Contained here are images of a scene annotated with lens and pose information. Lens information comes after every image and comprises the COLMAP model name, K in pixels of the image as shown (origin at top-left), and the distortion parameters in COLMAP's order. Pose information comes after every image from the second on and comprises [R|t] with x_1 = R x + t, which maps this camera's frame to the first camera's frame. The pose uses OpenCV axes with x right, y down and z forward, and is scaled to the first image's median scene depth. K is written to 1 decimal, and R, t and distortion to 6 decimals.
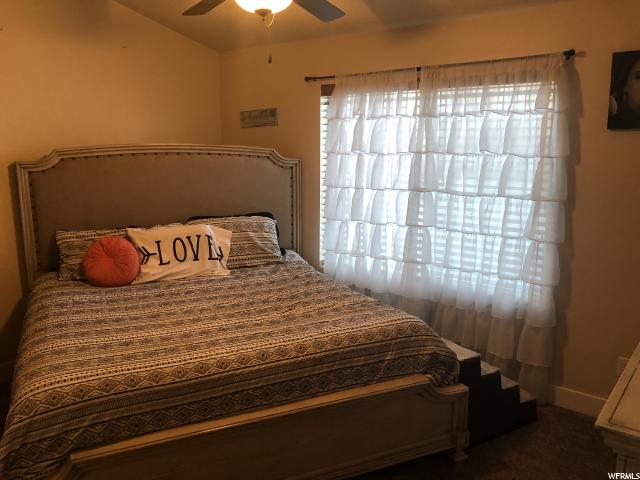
lens RADIAL K [[522.5, 0, 320.0], [0, 522.5, 240.0], [0, 0, 1]] dist [-0.002011, -0.011609]
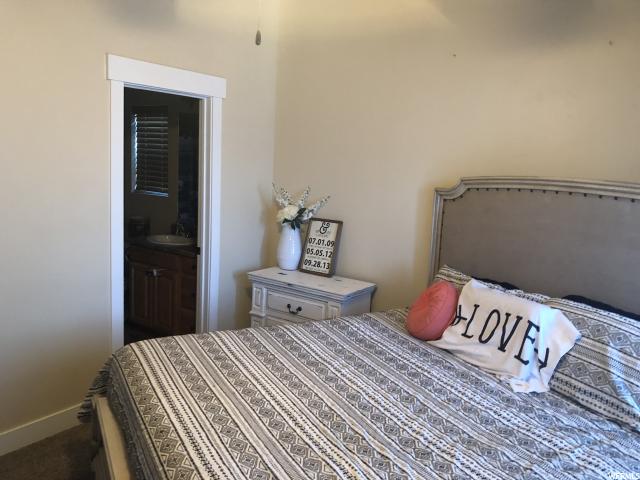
lens RADIAL K [[522.5, 0, 320.0], [0, 522.5, 240.0], [0, 0, 1]] dist [-0.002011, -0.011609]
pose [[0.039151, 0.156077, -0.986969, 0.400624], [-0.236888, 0.961018, 0.142576, -0.140826], [0.970748, 0.228220, 0.074597, 0.720475]]
